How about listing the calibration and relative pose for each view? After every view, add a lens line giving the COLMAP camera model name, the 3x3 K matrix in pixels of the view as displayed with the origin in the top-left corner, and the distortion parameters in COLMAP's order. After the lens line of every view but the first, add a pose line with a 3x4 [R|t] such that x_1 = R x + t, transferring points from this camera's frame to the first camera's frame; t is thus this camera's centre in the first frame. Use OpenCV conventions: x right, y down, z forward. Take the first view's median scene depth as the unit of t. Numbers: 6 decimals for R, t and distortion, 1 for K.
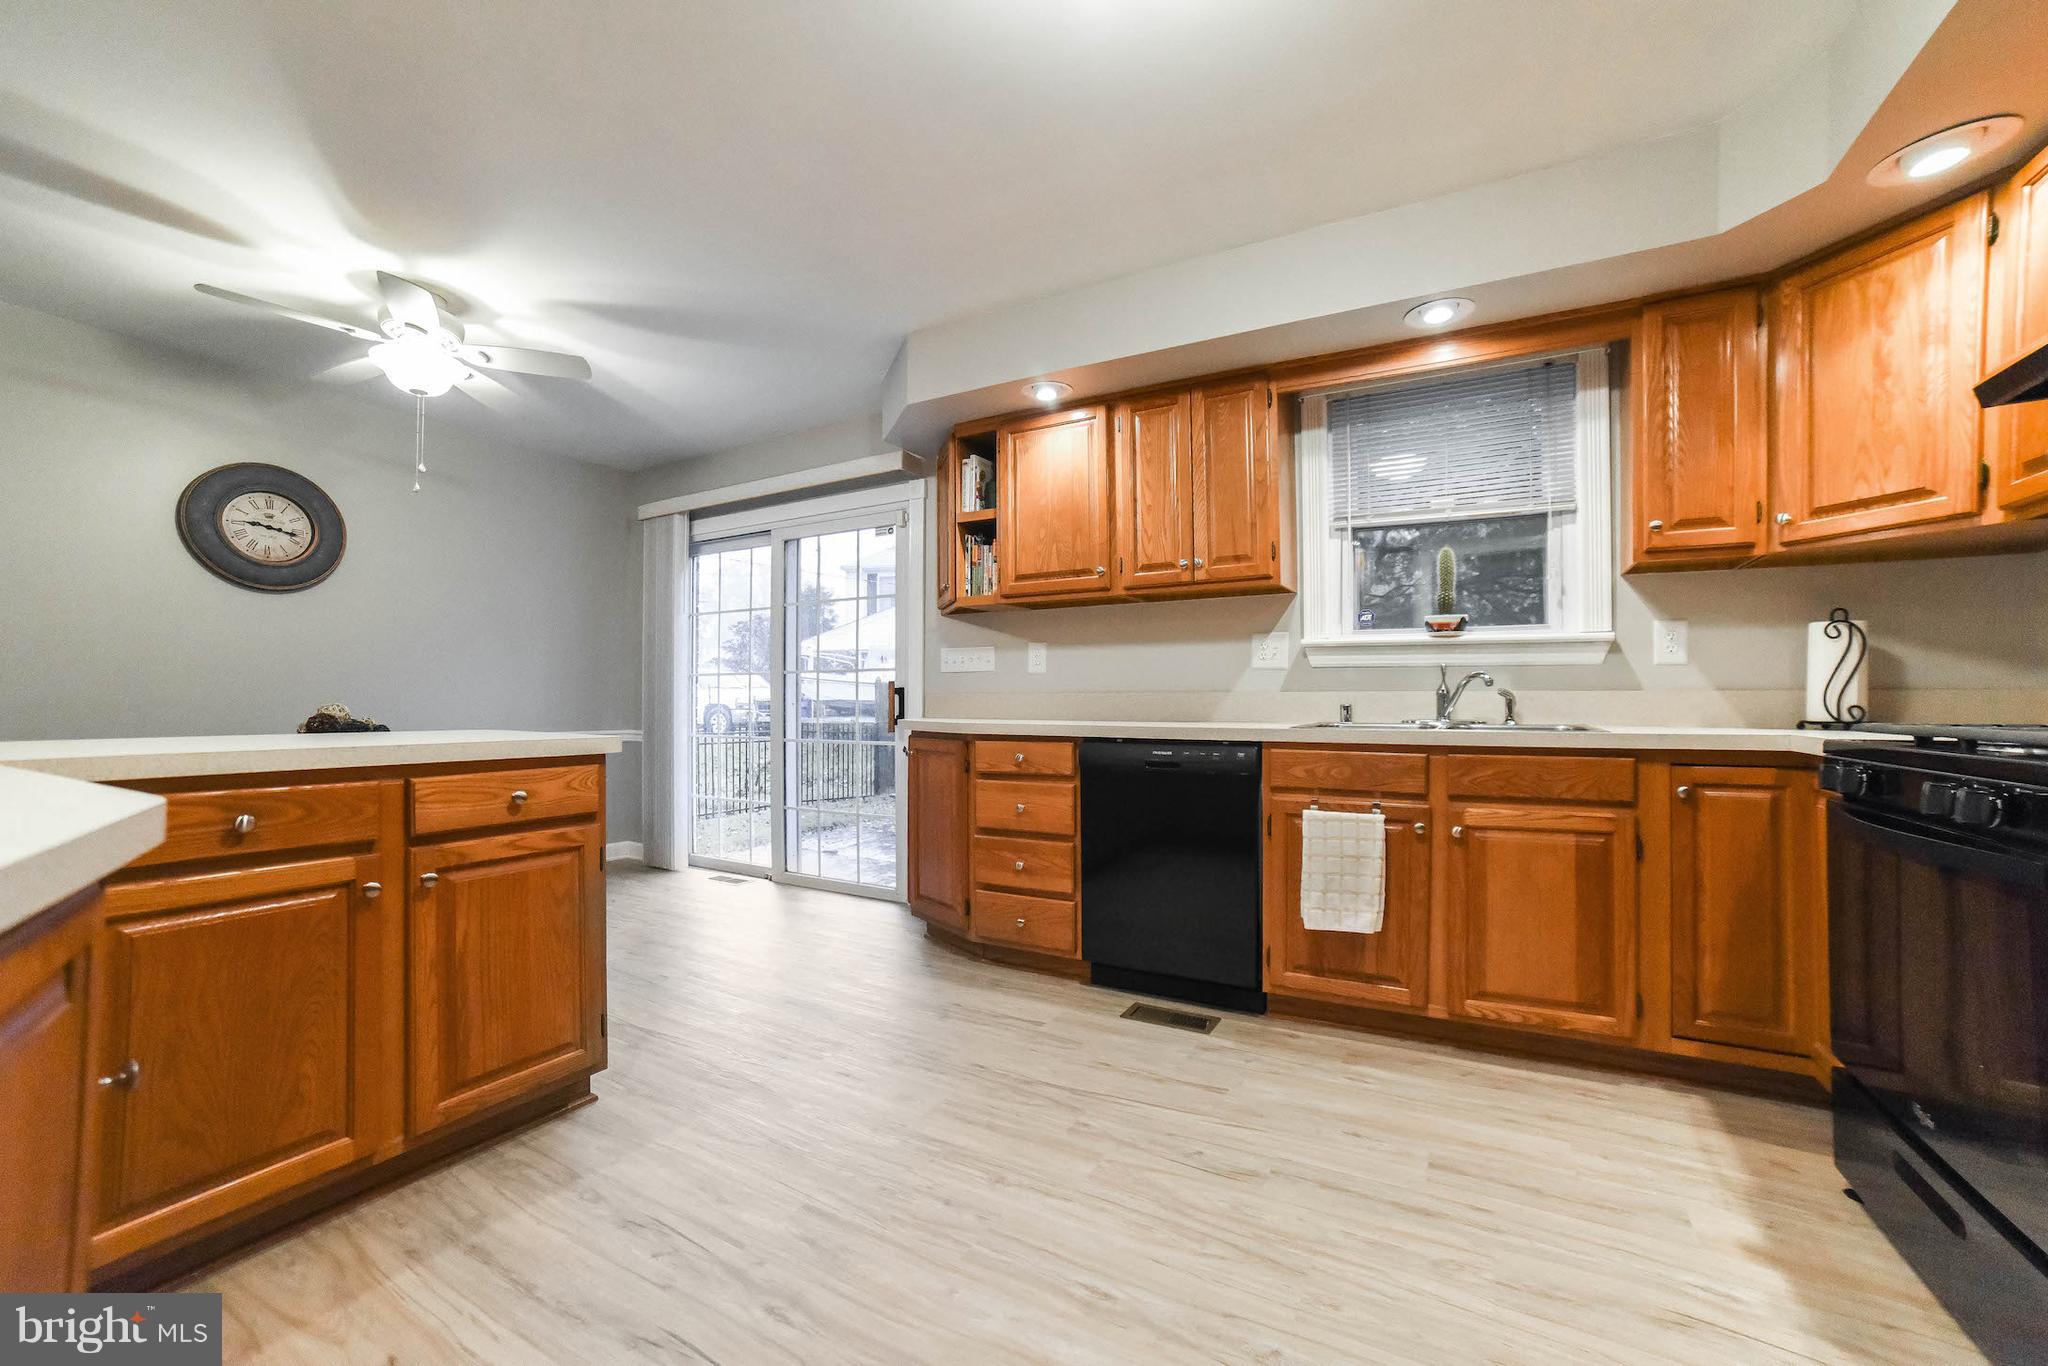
lens RADIAL K [[819.4, 0, 1027.6], [0, 819.4, 695.9], [0, 0, 1]] dist [-0.087185, 0.038083]
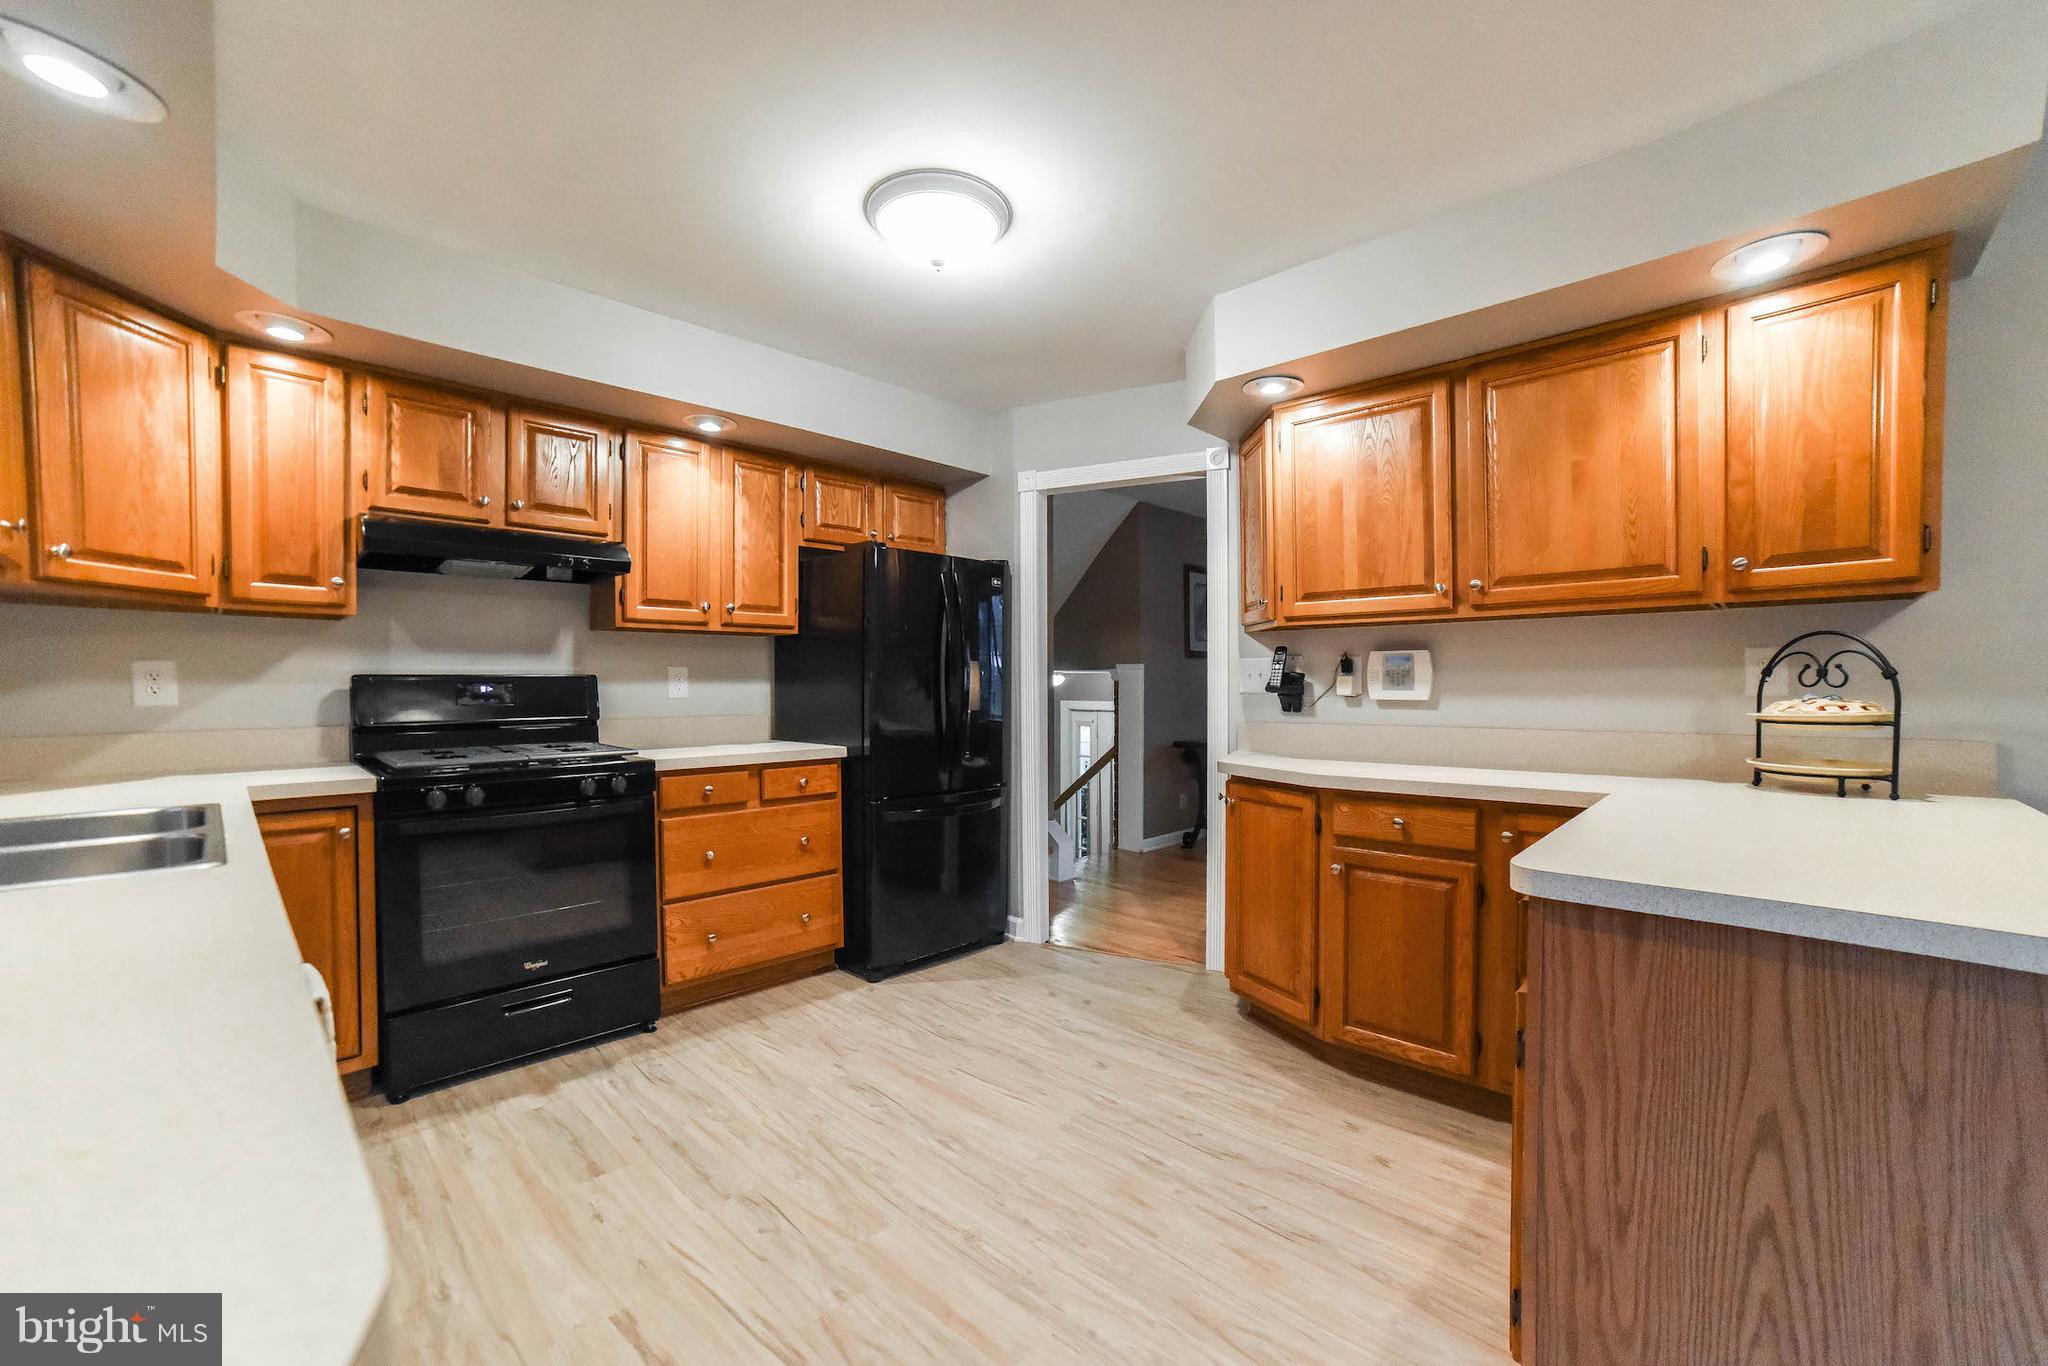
lens RADIAL K [[818.1, 0, 1047.9], [0, 818.1, 701.1], [0, 0, 1]] dist [-0.086700, 0.038094]
pose [[-0.973633, -0.005330, 0.228058, -0.317478], [-0.001713, 0.999870, 0.016056, -0.082907], [-0.228114, 0.015242, -0.973515, 1.726353]]
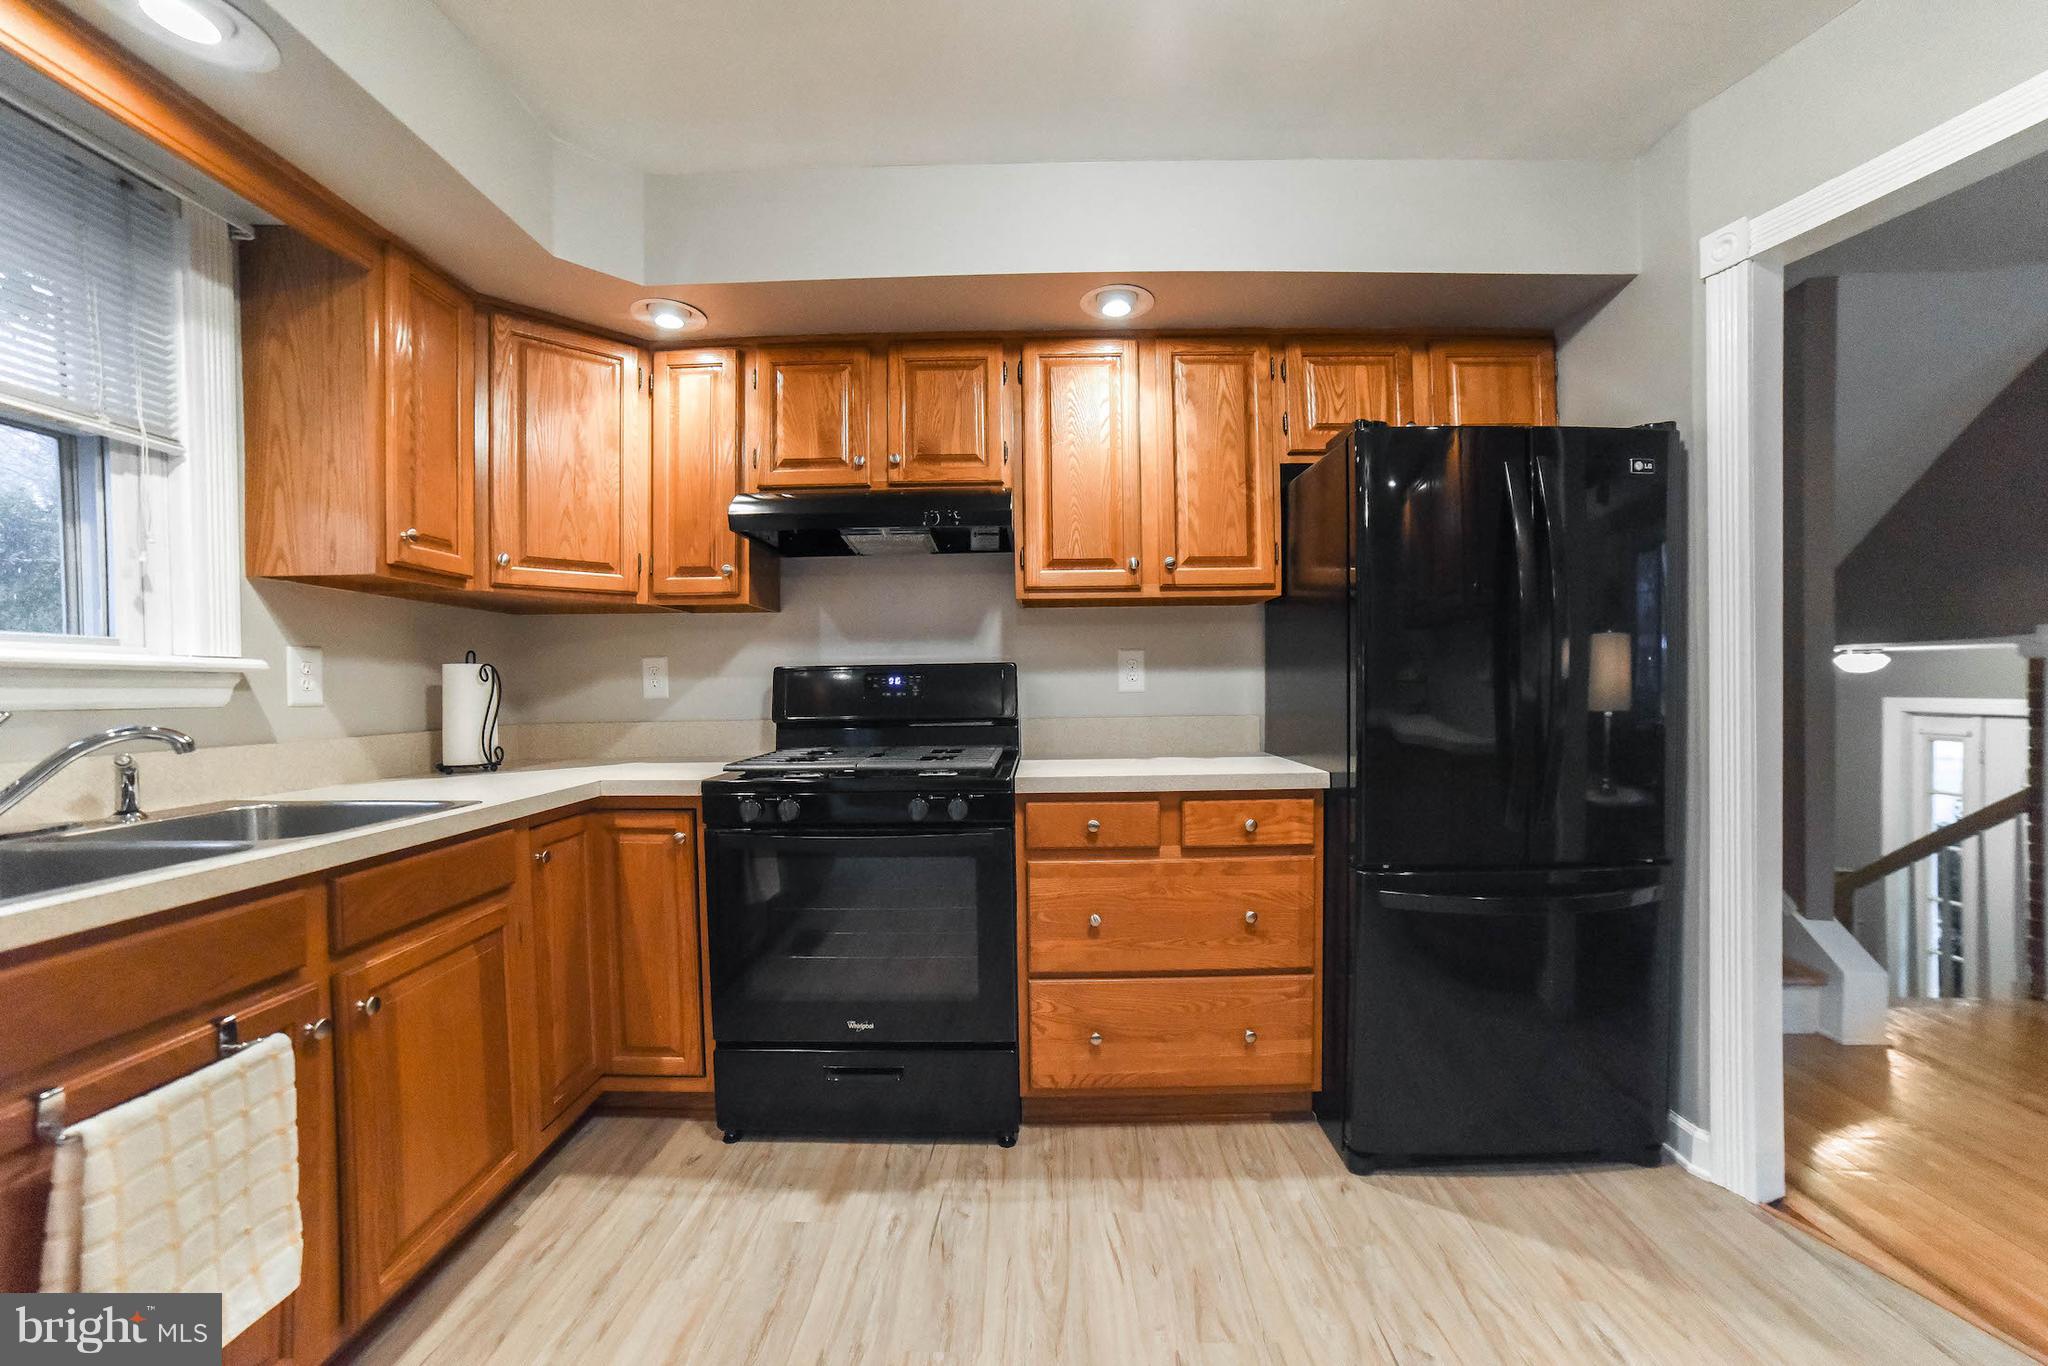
lens RADIAL K [[819.4, 0, 1027.6], [0, 819.4, 695.9], [0, 0, 1]] dist [-0.087185, 0.038083]
pose [[-0.485247, -0.010316, 0.874316, -0.231688], [0.006242, 0.999864, 0.015261, -0.074514], [-0.874355, 0.012863, -0.485117, 0.991057]]
